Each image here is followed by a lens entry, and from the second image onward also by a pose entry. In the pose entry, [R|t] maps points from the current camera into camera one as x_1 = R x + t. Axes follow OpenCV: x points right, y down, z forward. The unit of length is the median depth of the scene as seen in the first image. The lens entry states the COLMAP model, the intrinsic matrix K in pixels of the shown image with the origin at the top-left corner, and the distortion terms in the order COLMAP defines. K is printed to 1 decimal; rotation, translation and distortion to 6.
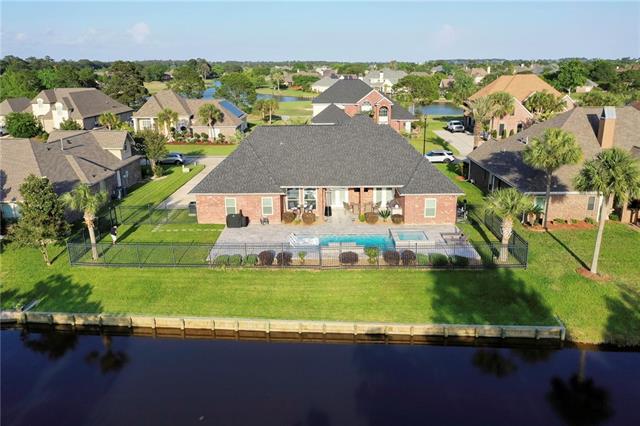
lens RADIAL K [[507.0, 0, 320.0], [0, 507.0, 213.0], [0, 0, 1]] dist [0.000190, 0.002713]
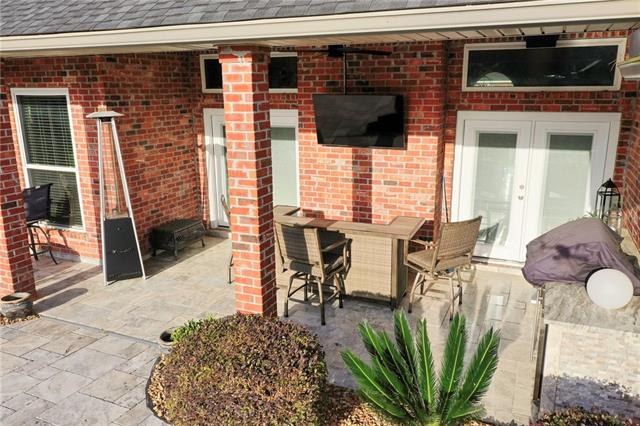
lens RADIAL K [[507.0, 0, 320.0], [0, 507.0, 213.0], [0, 0, 1]] dist [0.000190, 0.002713]
pose [[0.917934, 0.098807, -0.384231, 0.140610], [-0.110675, 0.993817, -0.008839, -0.020243], [0.380983, 0.050638, 0.923194, 0.920604]]
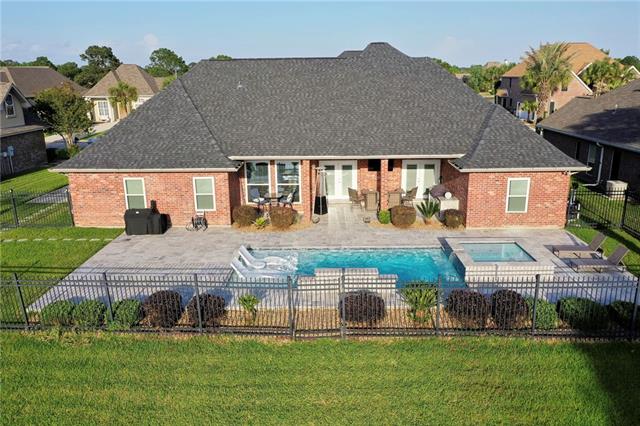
lens RADIAL K [[507.0, 0, 320.0], [0, 507.0, 213.0], [0, 0, 1]] dist [0.000190, 0.002713]
pose [[0.999960, 0.000068, -0.008950, 0.021030], [-0.000195, 0.999900, -0.014167, 0.013580], [0.008948, 0.014168, 0.999860, 0.474778]]
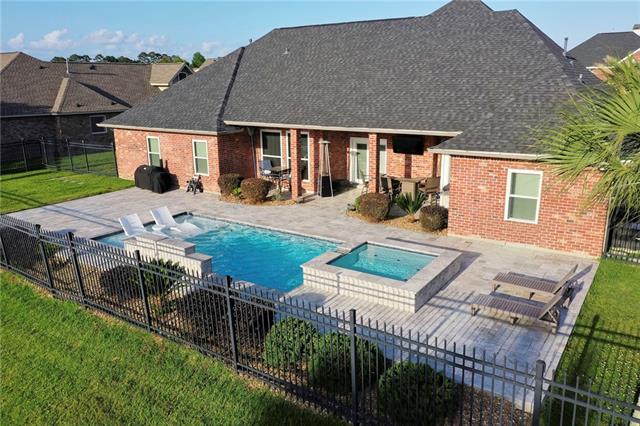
lens RADIAL K [[507.0, 0, 320.0], [0, 507.0, 213.0], [0, 0, 1]] dist [0.000190, 0.002713]
pose [[0.838199, 0.139583, -0.527199, 0.279237], [-0.148443, 0.988586, 0.025731, 0.010931], [0.524773, 0.056691, 0.849352, 0.626515]]
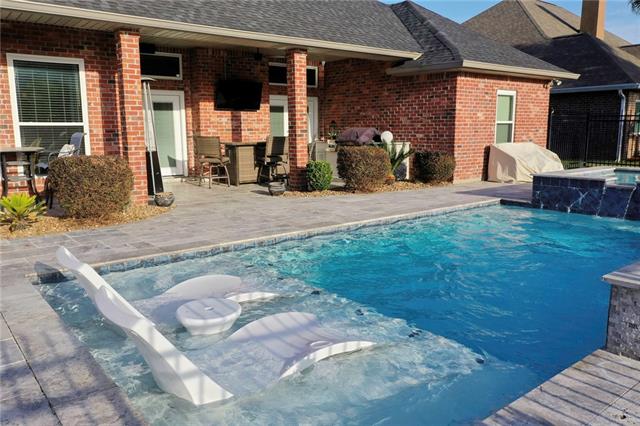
lens RADIAL K [[507.0, 0, 320.0], [0, 507.0, 213.0], [0, 0, 1]] dist [0.000190, 0.002713]
pose [[0.773651, -0.098298, 0.625940, -0.071318], [0.172200, 0.983329, -0.058413, 0.042636], [-0.609763, 0.152978, 0.777681, 0.818945]]
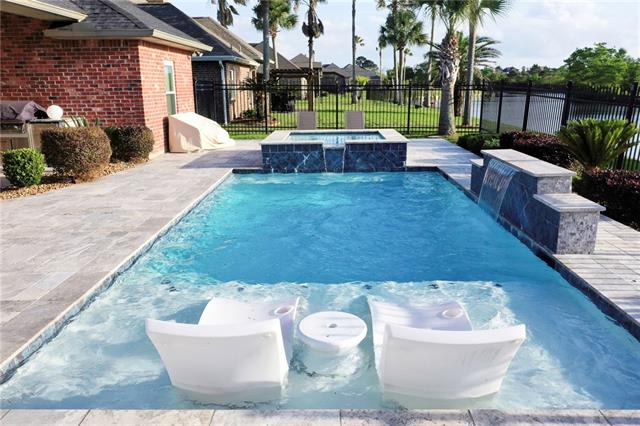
lens RADIAL K [[509.5, 0, 320.0], [0, 509.5, 213.0], [0, 0, 1]] dist [0.002620, -0.005908]
pose [[0.010251, -0.232730, 0.972487, -0.106568], [0.285788, 0.932654, 0.220185, 0.016012], [-0.958238, 0.275669, 0.076072, 0.890136]]
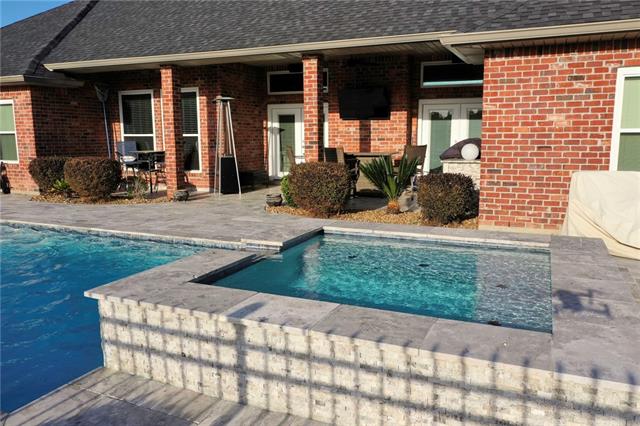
lens RADIAL K [[509.5, 0, 320.0], [0, 509.5, 213.0], [0, 0, 1]] dist [0.002620, -0.005908]
pose [[0.916270, 0.066995, -0.394919, 0.183525], [-0.115368, 0.988275, -0.100016, 0.041321], [0.383588, 0.137203, 0.913256, 0.806053]]
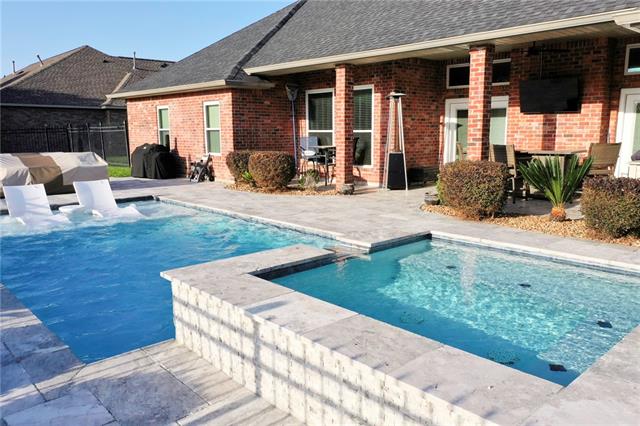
lens RADIAL K [[506.3, 0, 317.9], [0, 506.3, 214.7], [0, 0, 1]] dist [0.005508, 0.003763]
pose [[0.682519, 0.126067, -0.719913, 0.201071], [-0.201822, 0.979221, -0.019864, 0.036248], [0.702450, 0.158852, 0.693780, 0.819331]]
